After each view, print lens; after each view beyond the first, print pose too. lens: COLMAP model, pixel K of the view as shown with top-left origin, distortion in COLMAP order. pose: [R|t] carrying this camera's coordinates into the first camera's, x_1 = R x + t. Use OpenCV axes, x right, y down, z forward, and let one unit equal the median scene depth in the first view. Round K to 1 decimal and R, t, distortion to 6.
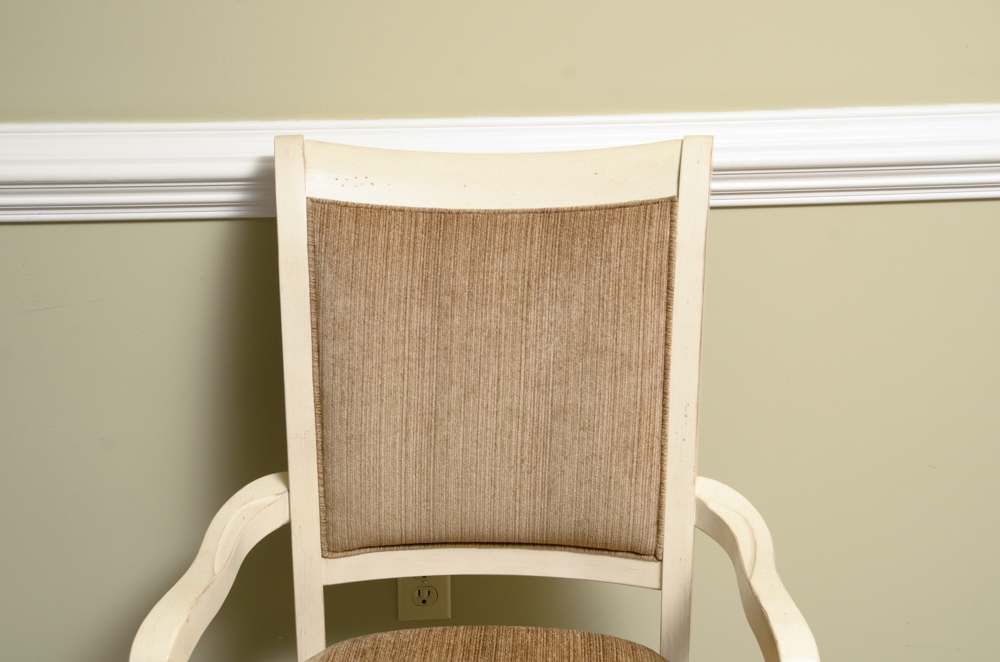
lens RADIAL K [[1554.5, 0, 477.4], [0, 1554.5, 365.0], [0, 0, 1]] dist [0.115692, 0.000000]
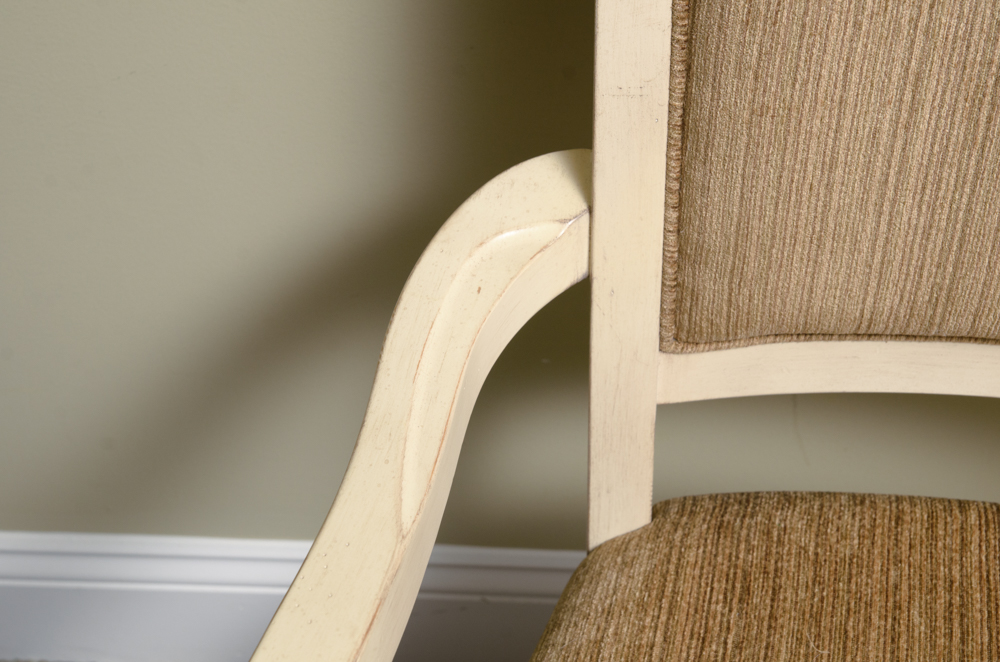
lens RADIAL K [[1974.1, 0, 496.4], [0, 1974.1, 337.2], [0, 0, 1]] dist [0.144822, 0.000000]
pose [[0.989239, 0.090118, -0.115263, -0.084196], [-0.036301, 0.914337, 0.403324, -0.095848], [0.141736, -0.394800, 0.907769, 0.524456]]
